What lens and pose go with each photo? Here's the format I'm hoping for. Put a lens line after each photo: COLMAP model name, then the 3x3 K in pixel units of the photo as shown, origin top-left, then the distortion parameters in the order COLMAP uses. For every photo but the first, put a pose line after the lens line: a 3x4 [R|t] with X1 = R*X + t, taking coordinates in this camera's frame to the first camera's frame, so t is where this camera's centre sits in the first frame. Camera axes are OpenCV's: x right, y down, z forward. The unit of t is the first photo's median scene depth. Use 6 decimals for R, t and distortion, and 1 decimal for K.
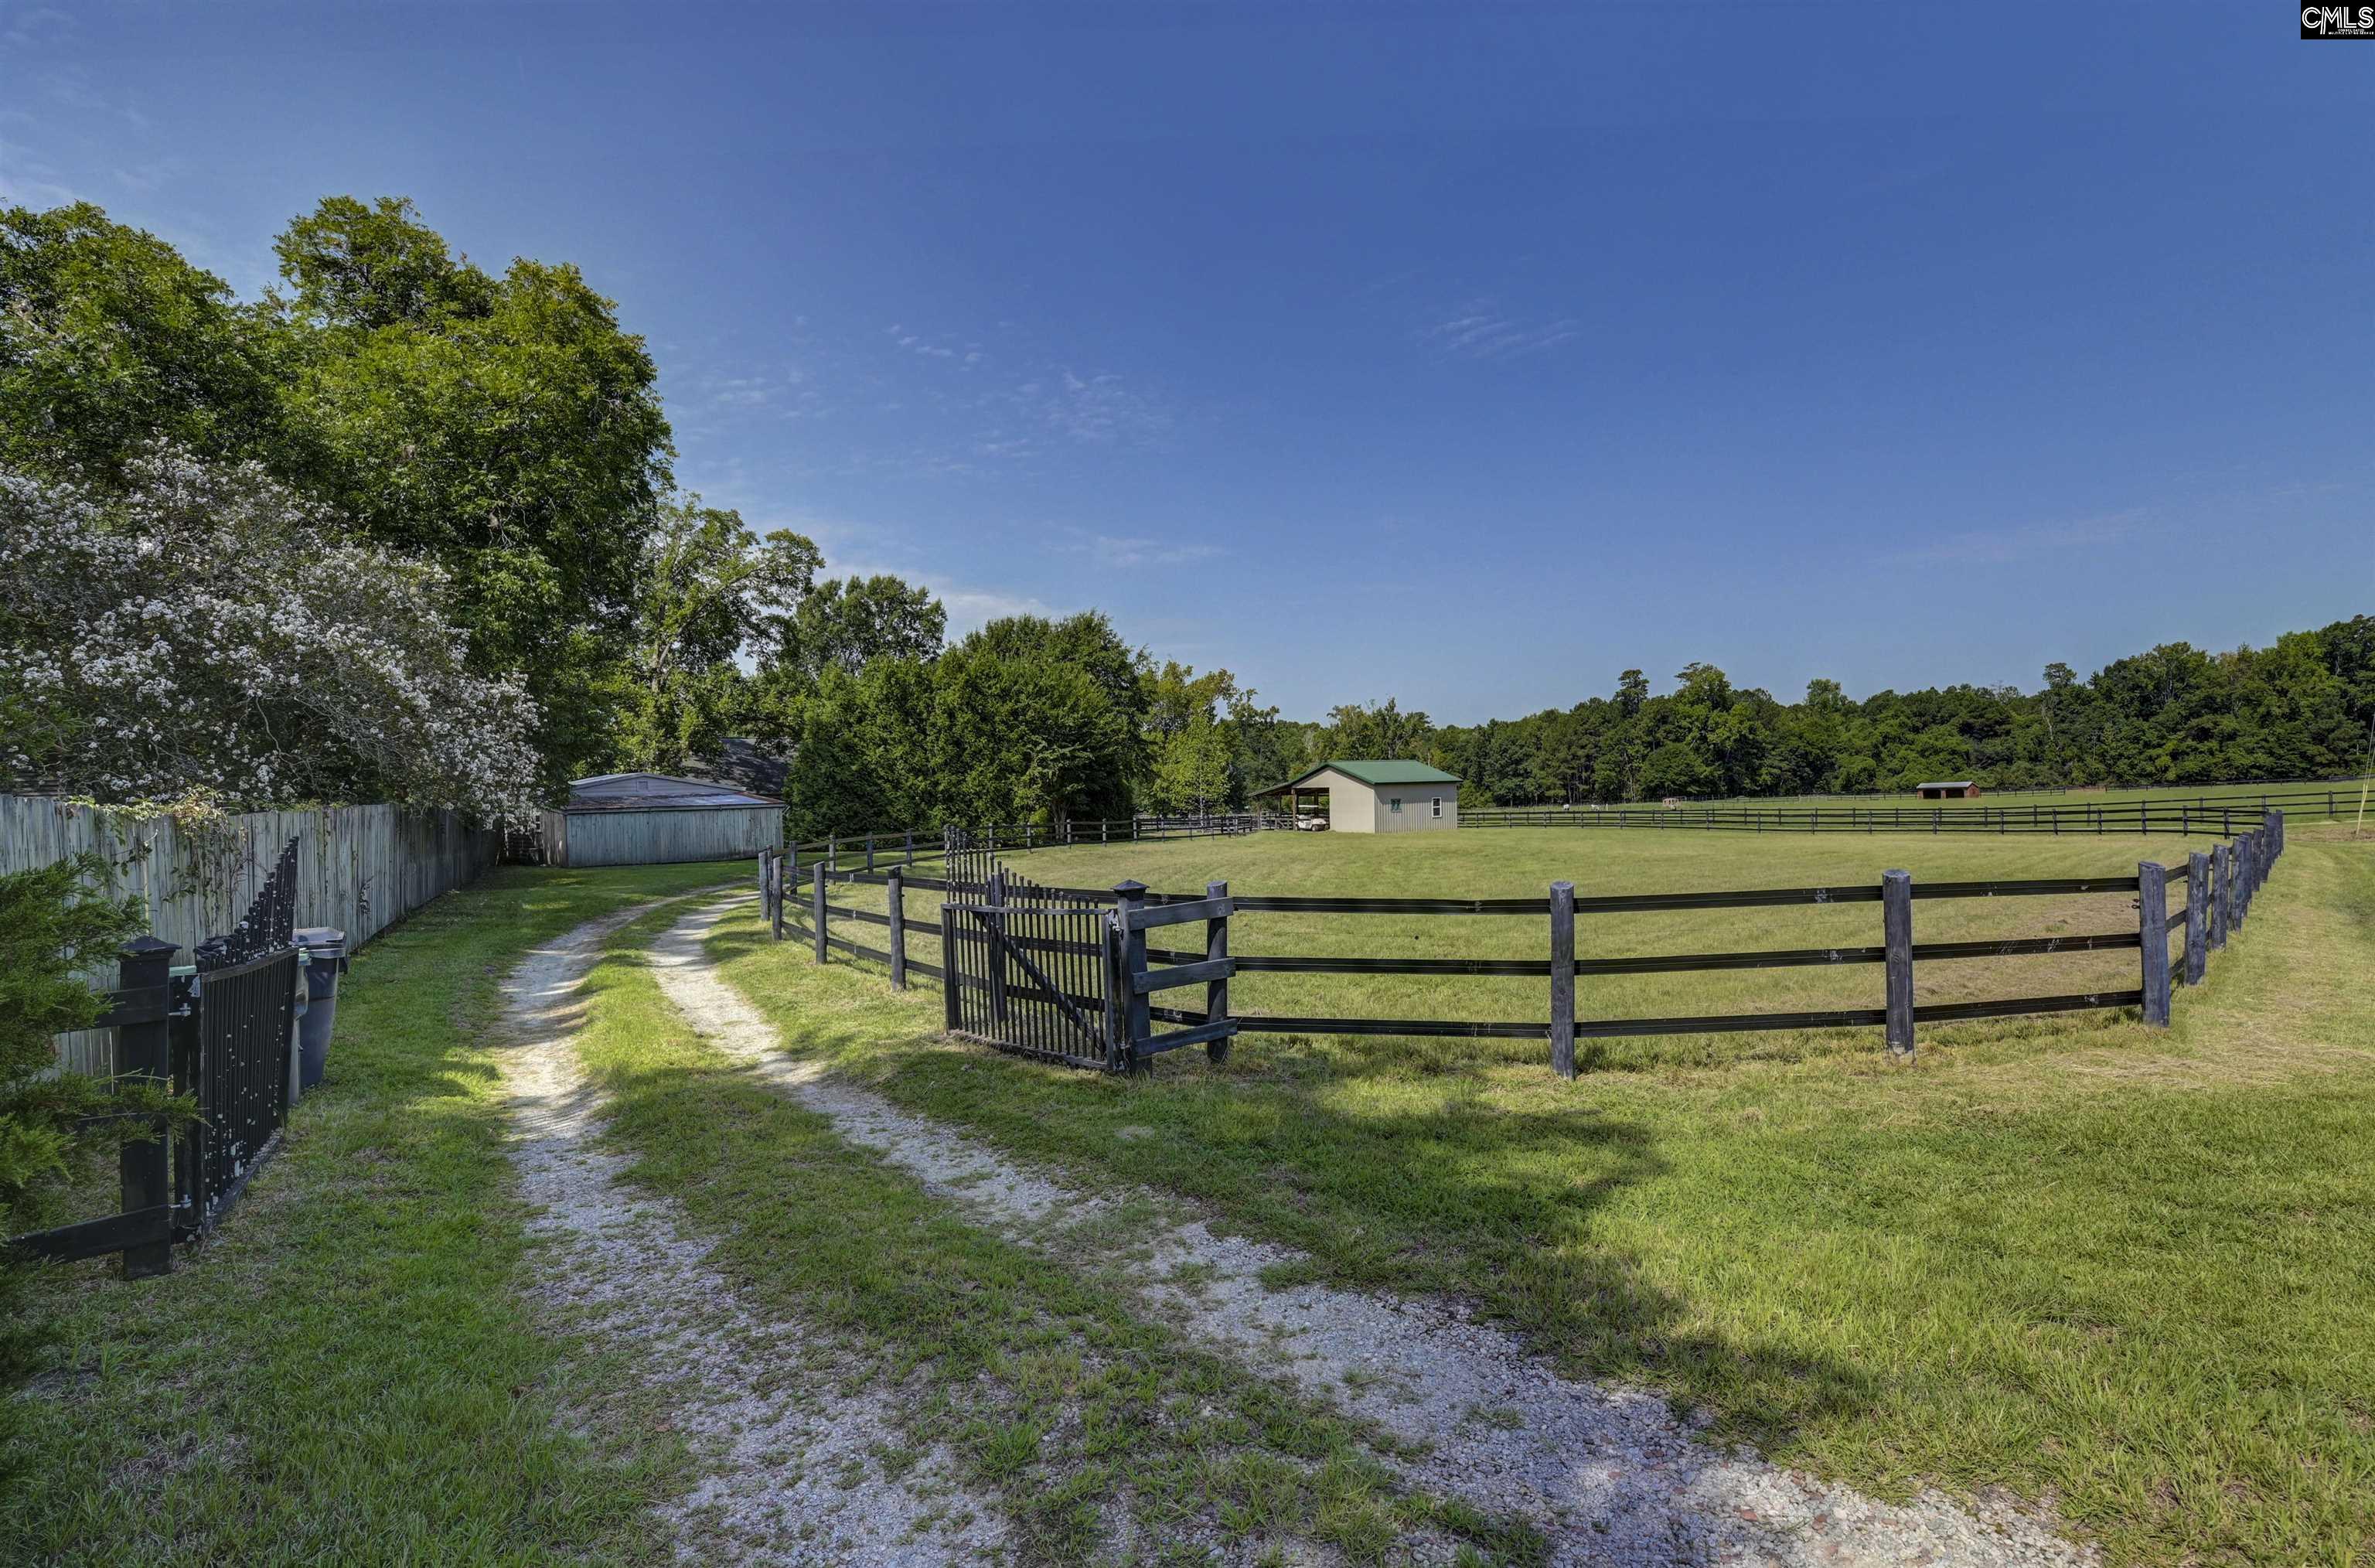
lens RADIAL K [[1061.6, 0, 1187.5], [0, 1061.6, 784.0], [0, 0, 1]] dist [0.000291, -0.000316]
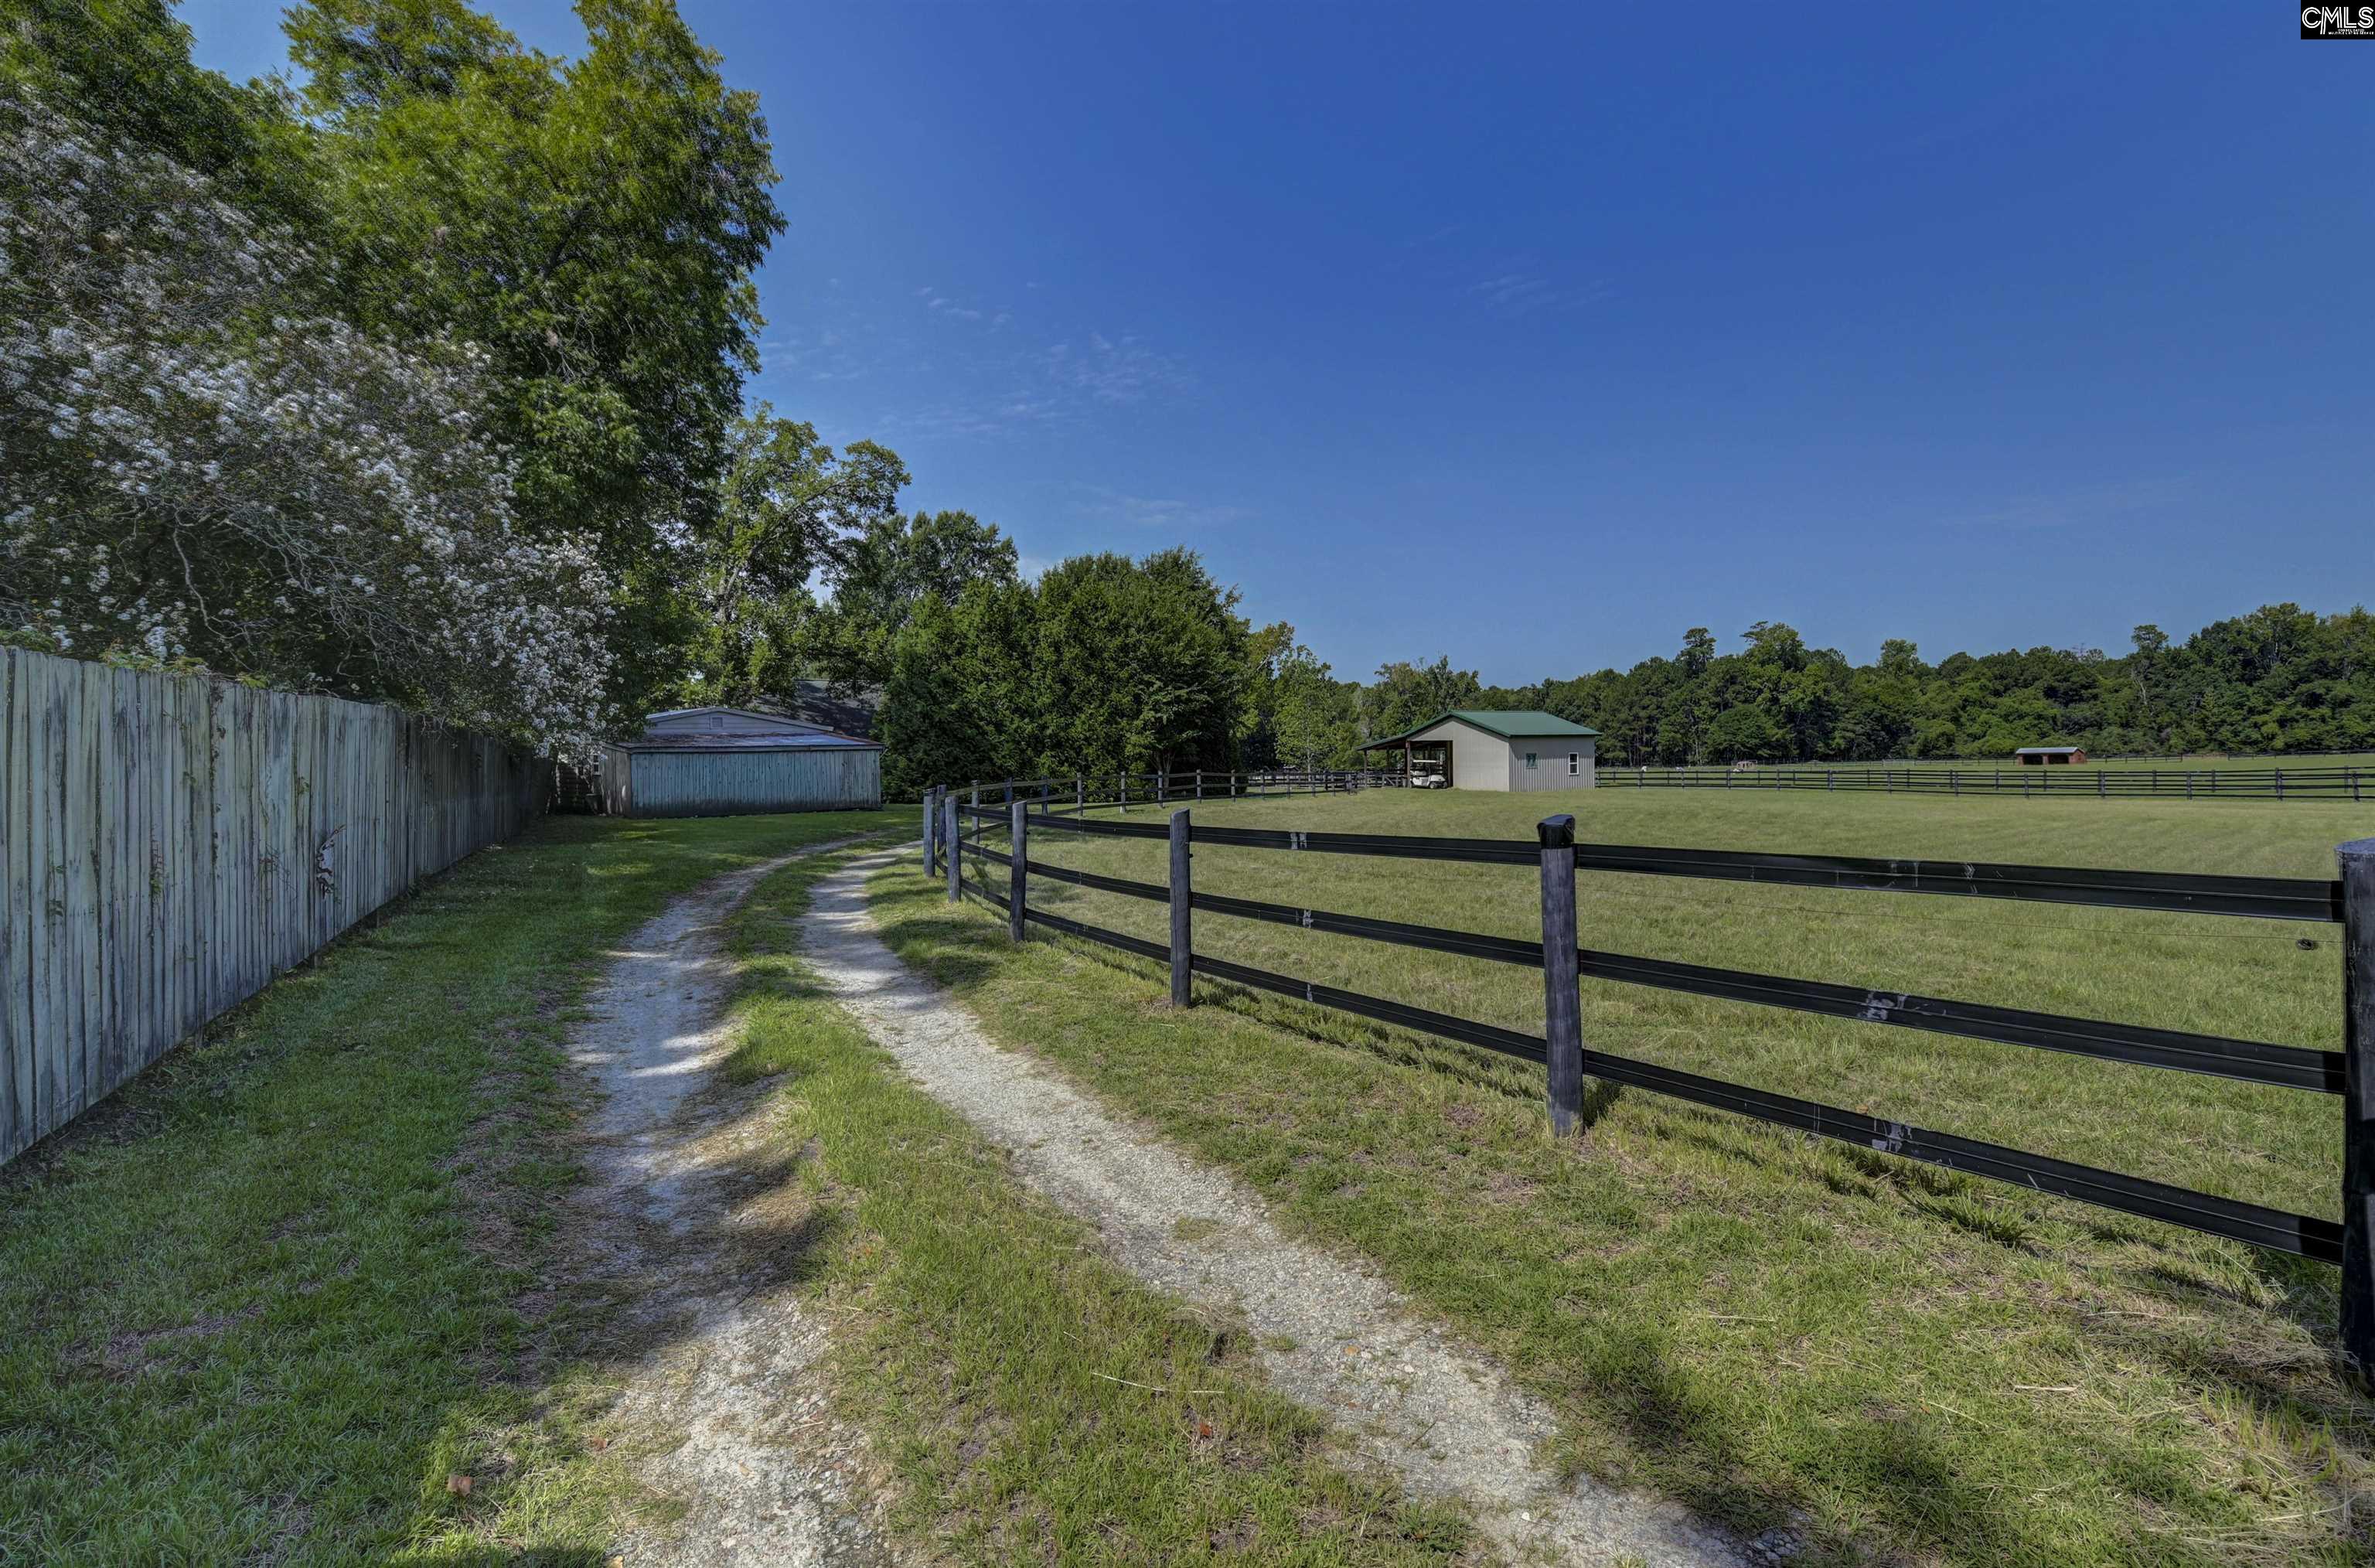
lens RADIAL K [[1064.6, 0, 1188.3], [0, 1064.6, 741.7], [0, 0, 1]] dist [-0.001099, 0.000047]
pose [[0.999462, 0.010627, -0.031029, -0.078780], [-0.010670, 0.999942, -0.001224, 0.009908], [0.031014, 0.001554, 0.999518, 0.116665]]
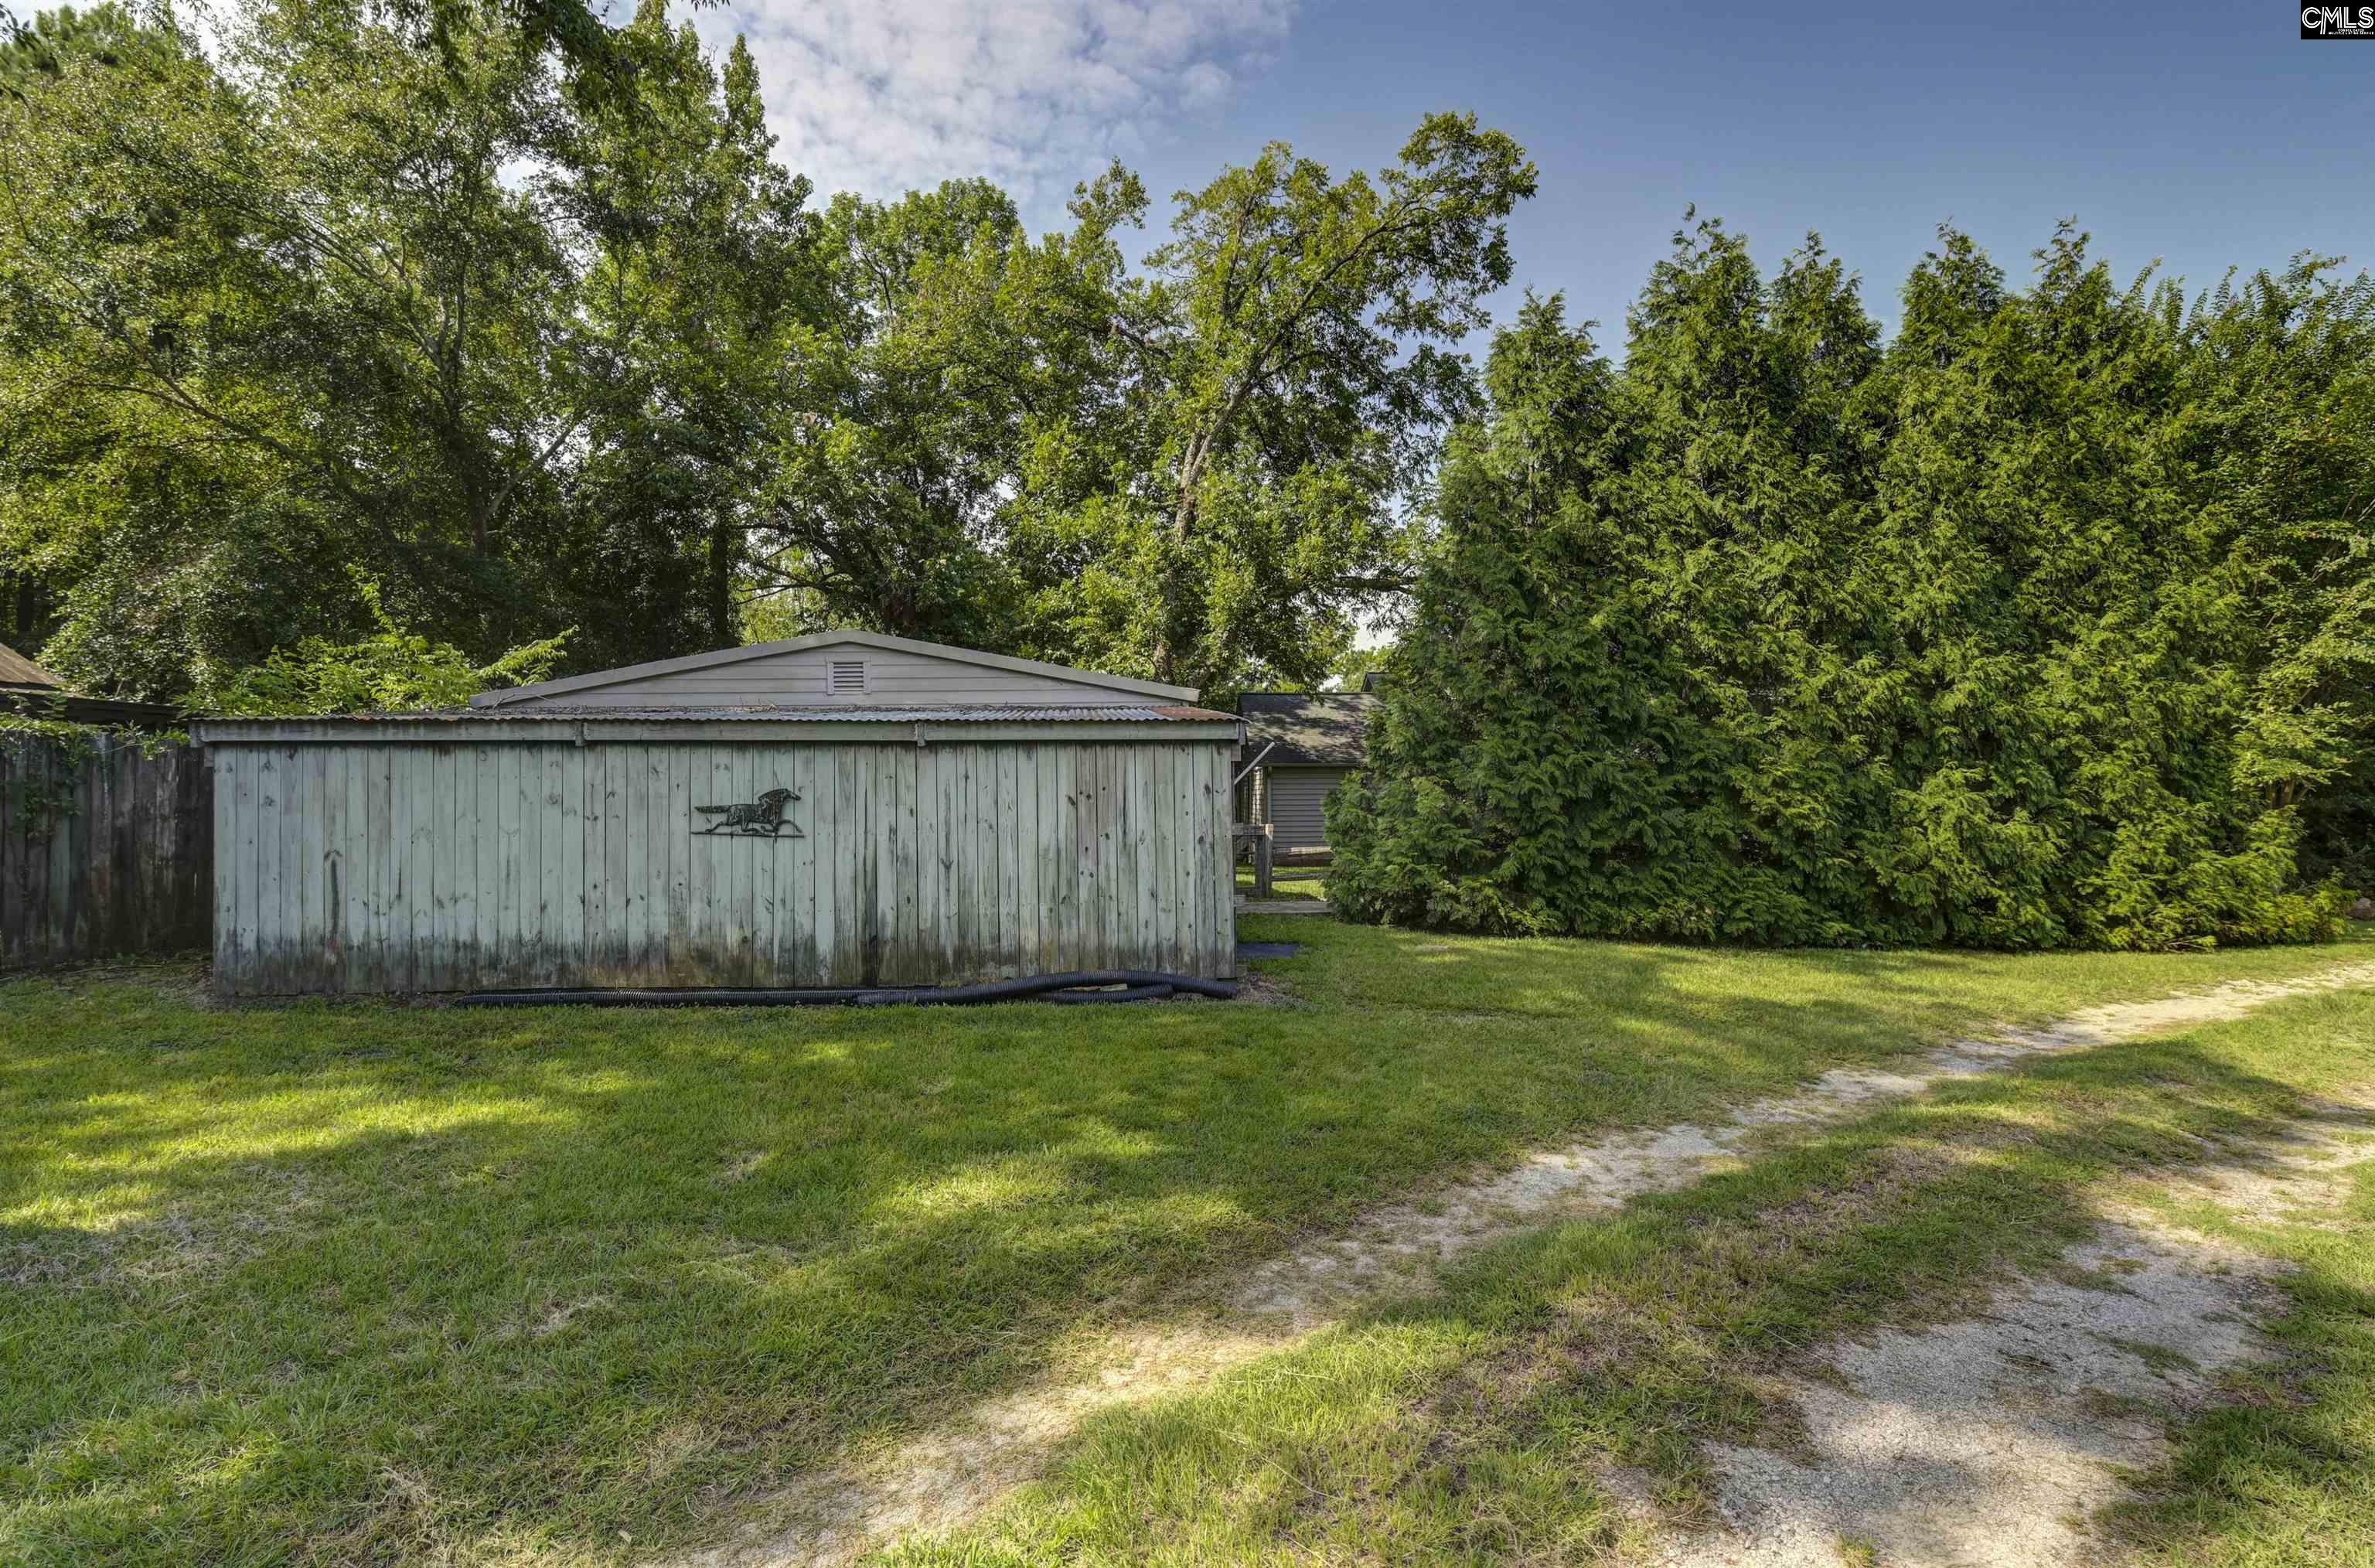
lens RADIAL K [[1061.6, 0, 1187.5], [0, 1061.6, 784.0], [0, 0, 1]] dist [0.000291, -0.000316]
pose [[0.774361, 0.012526, -0.632620, -0.183666], [-0.010293, 0.999921, 0.007200, 0.020011], [0.632661, 0.000936, 0.774429, 0.595512]]
